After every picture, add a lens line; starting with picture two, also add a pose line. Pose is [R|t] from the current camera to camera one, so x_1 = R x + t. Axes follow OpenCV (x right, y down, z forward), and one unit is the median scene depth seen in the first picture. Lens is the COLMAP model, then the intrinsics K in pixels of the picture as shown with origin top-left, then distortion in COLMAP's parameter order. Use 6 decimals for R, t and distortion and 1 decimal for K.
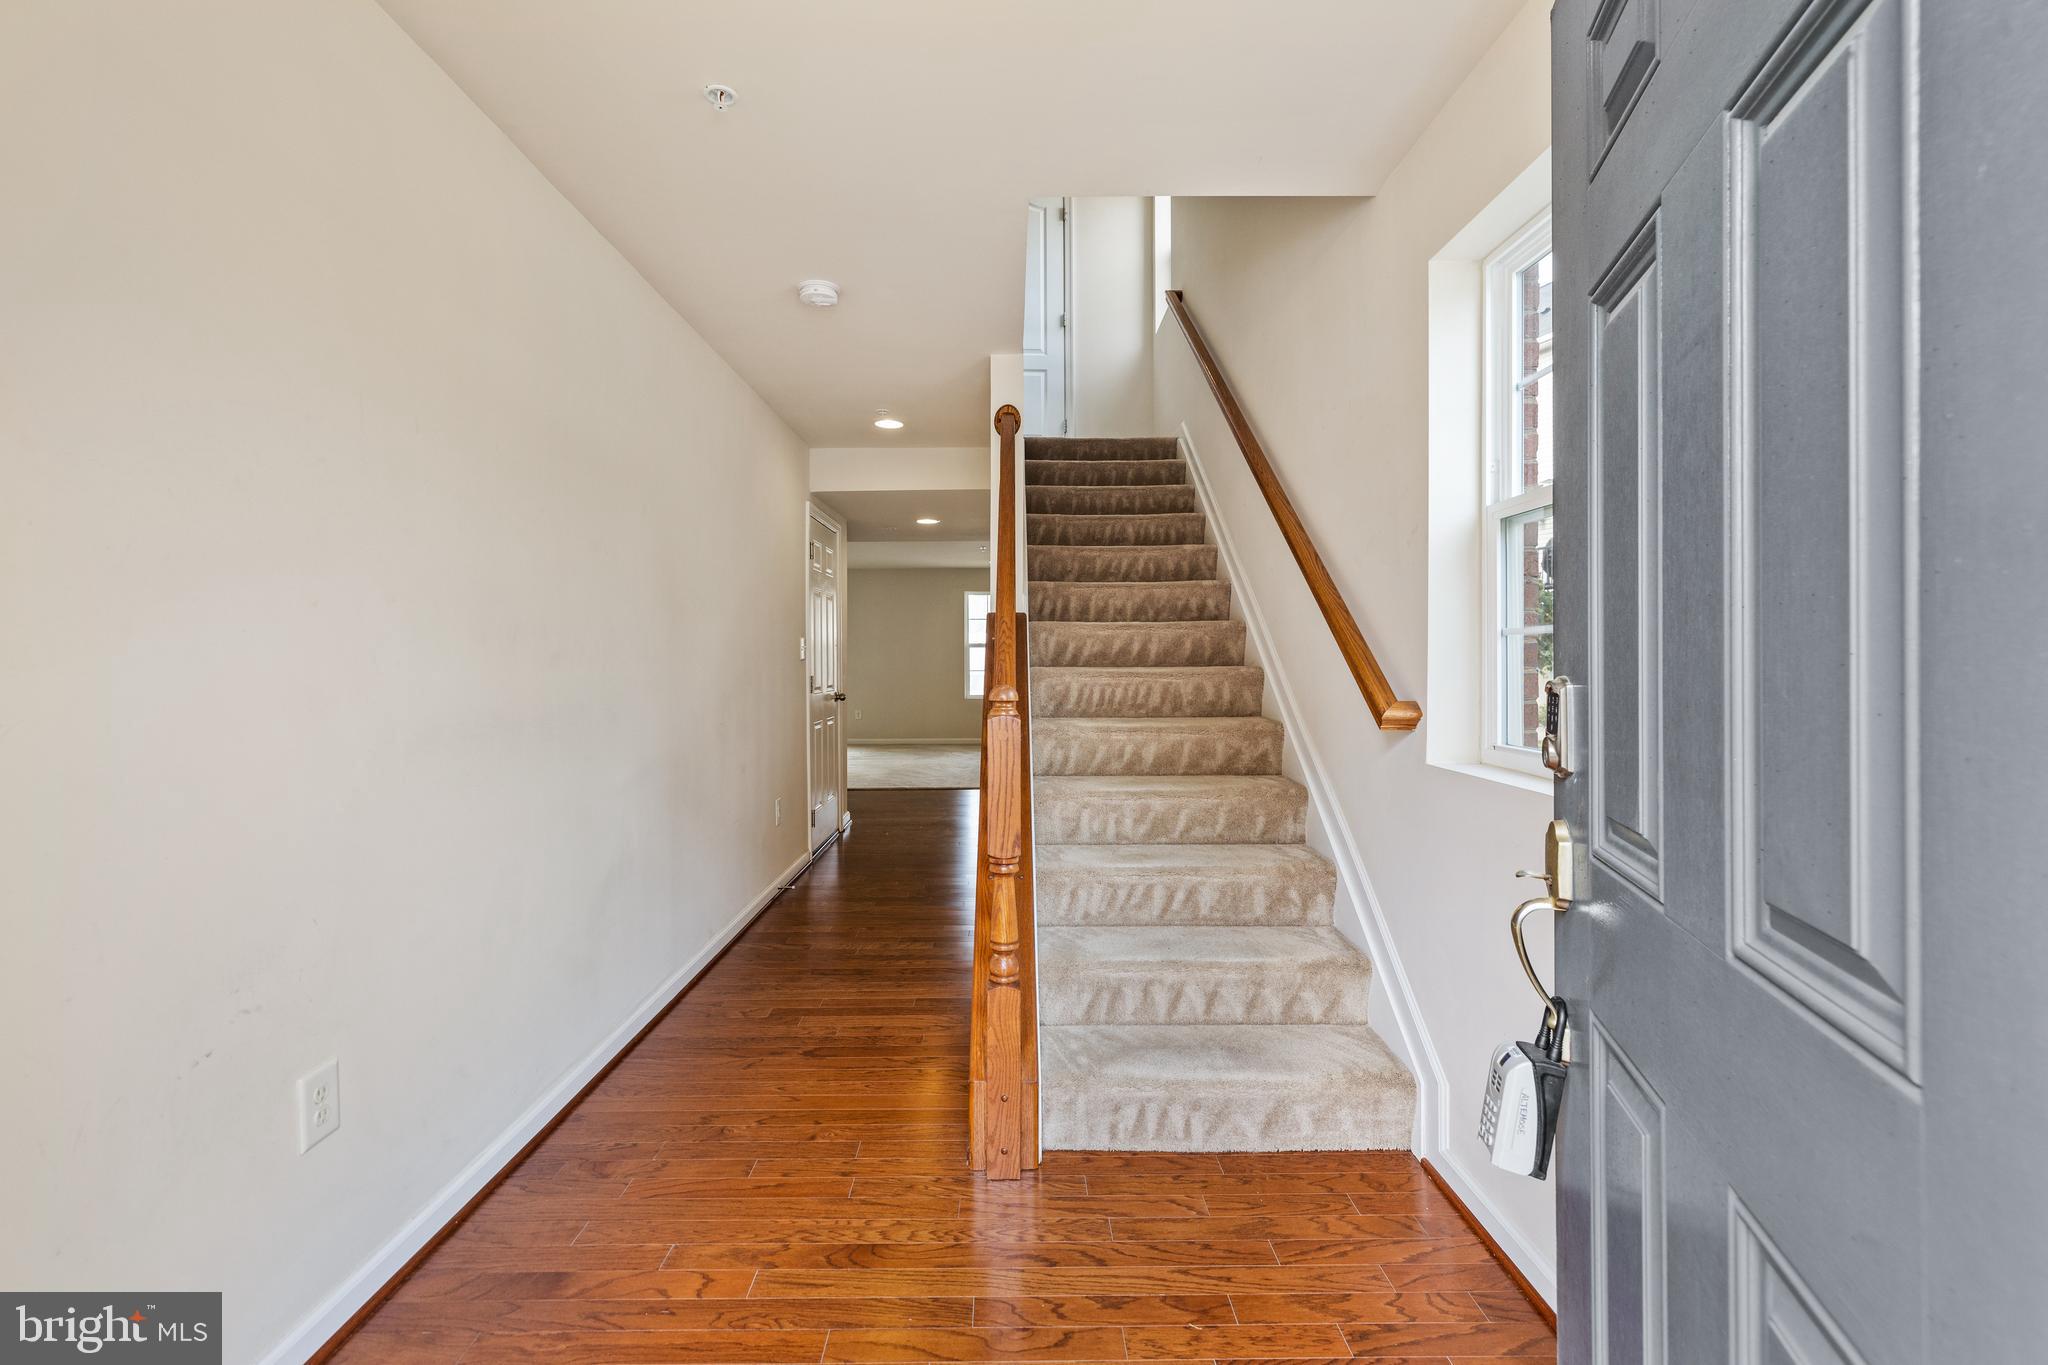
lens RADIAL K [[891.2, 0, 1036.8], [0, 891.2, 663.4], [0, 0, 1]] dist [-0.010671, -0.000581]
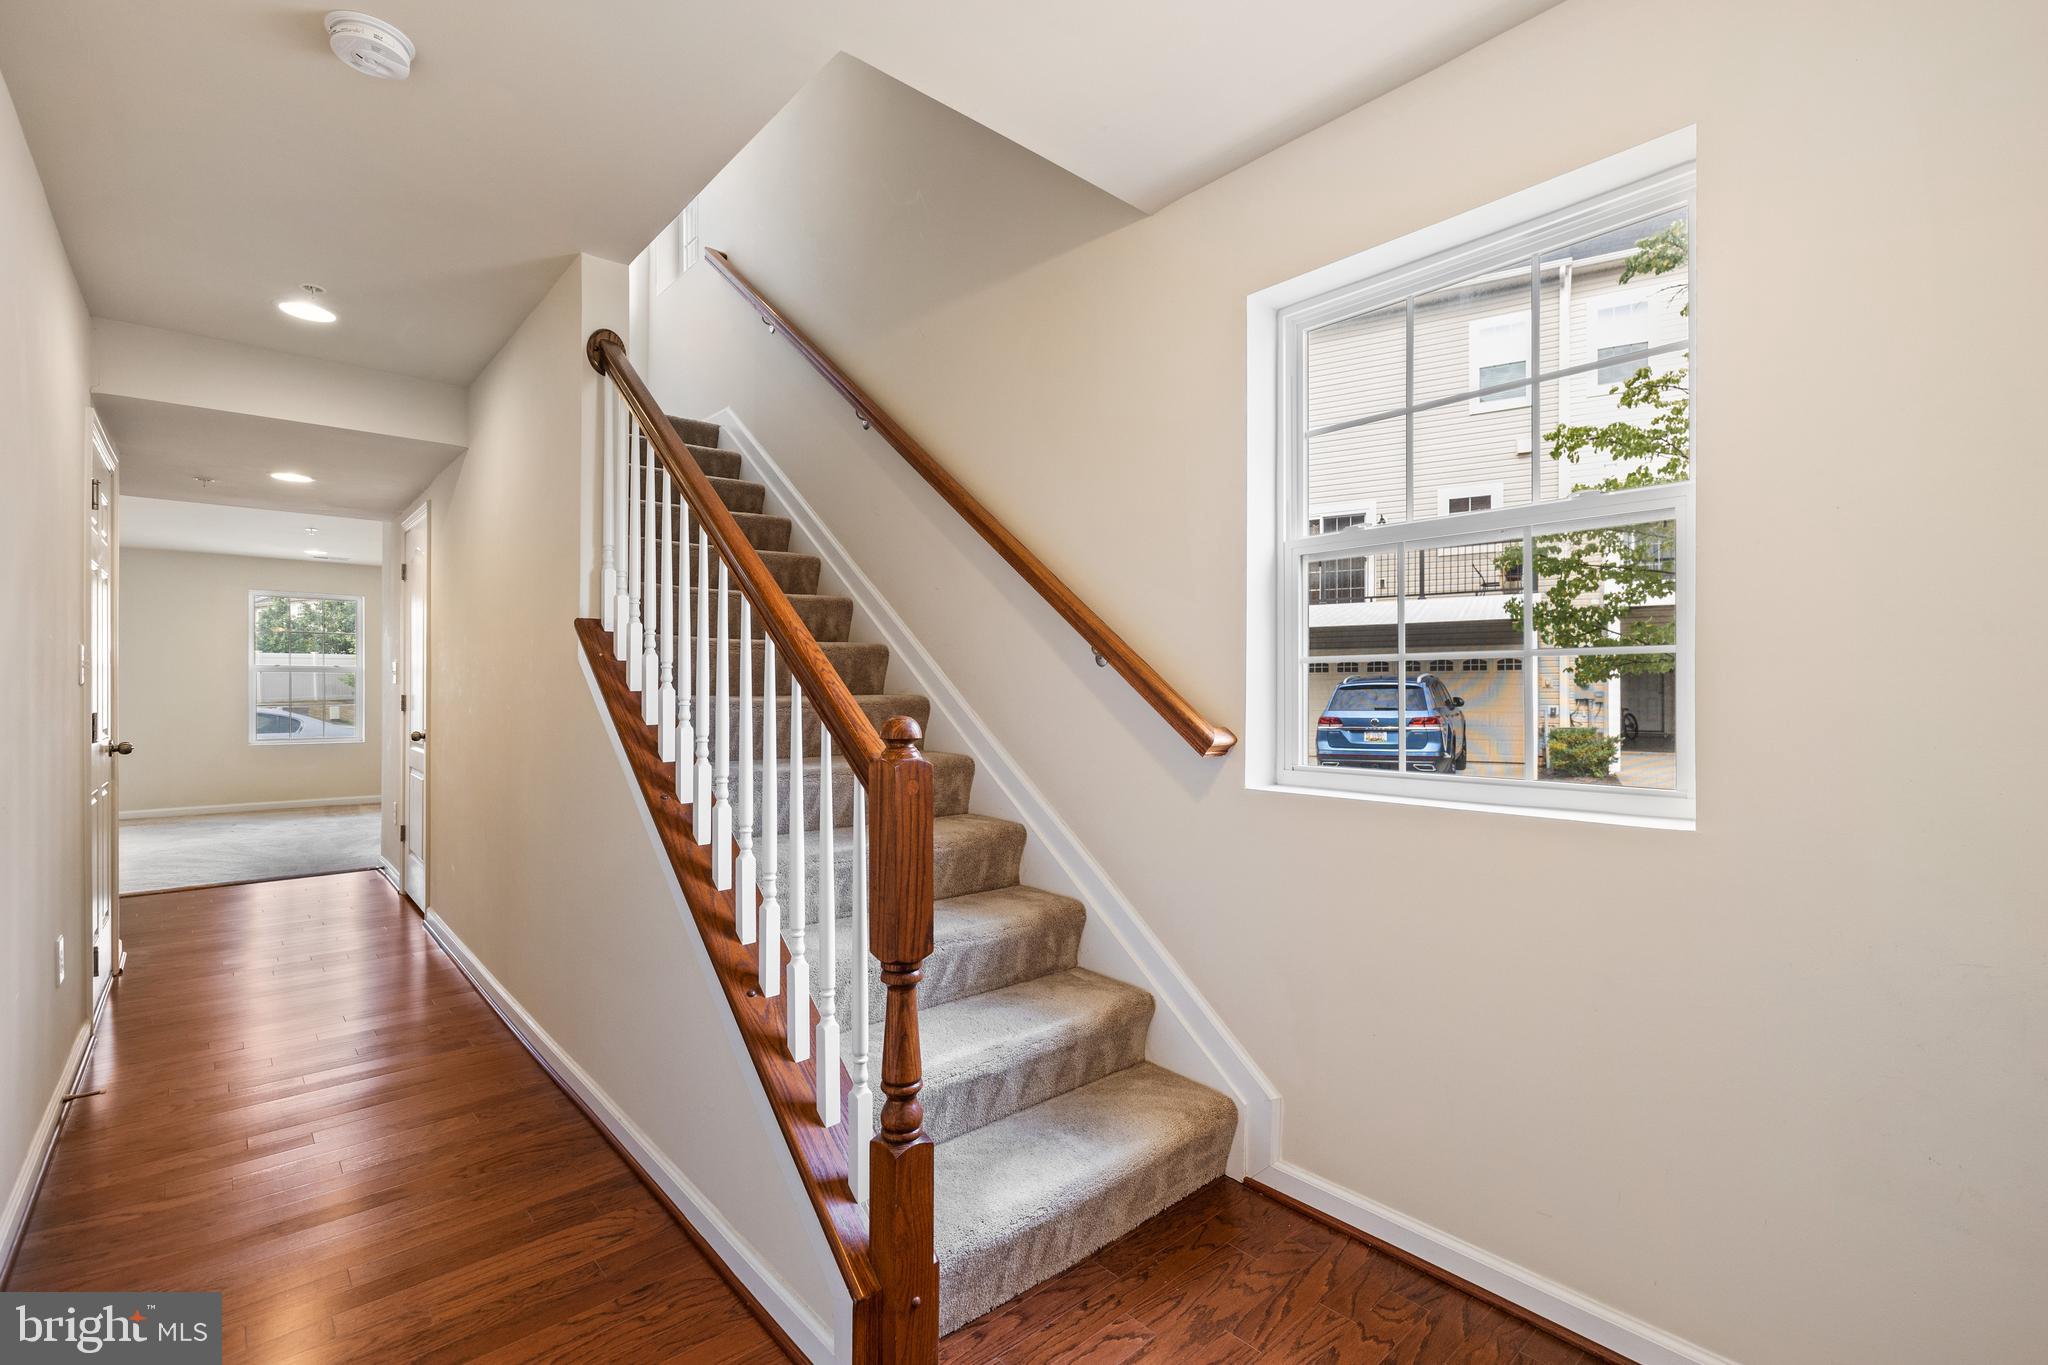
lens RADIAL K [[891.2, 0, 1025.3], [0, 891.2, 697.8], [0, 0, 1]] dist [-0.010671, -0.000581]
pose [[0.749740, -0.000436, 0.661732, -0.339370], [-0.000328, 0.999999, 0.001031, 0.006798], [-0.661732, -0.000991, 0.749740, 0.324885]]
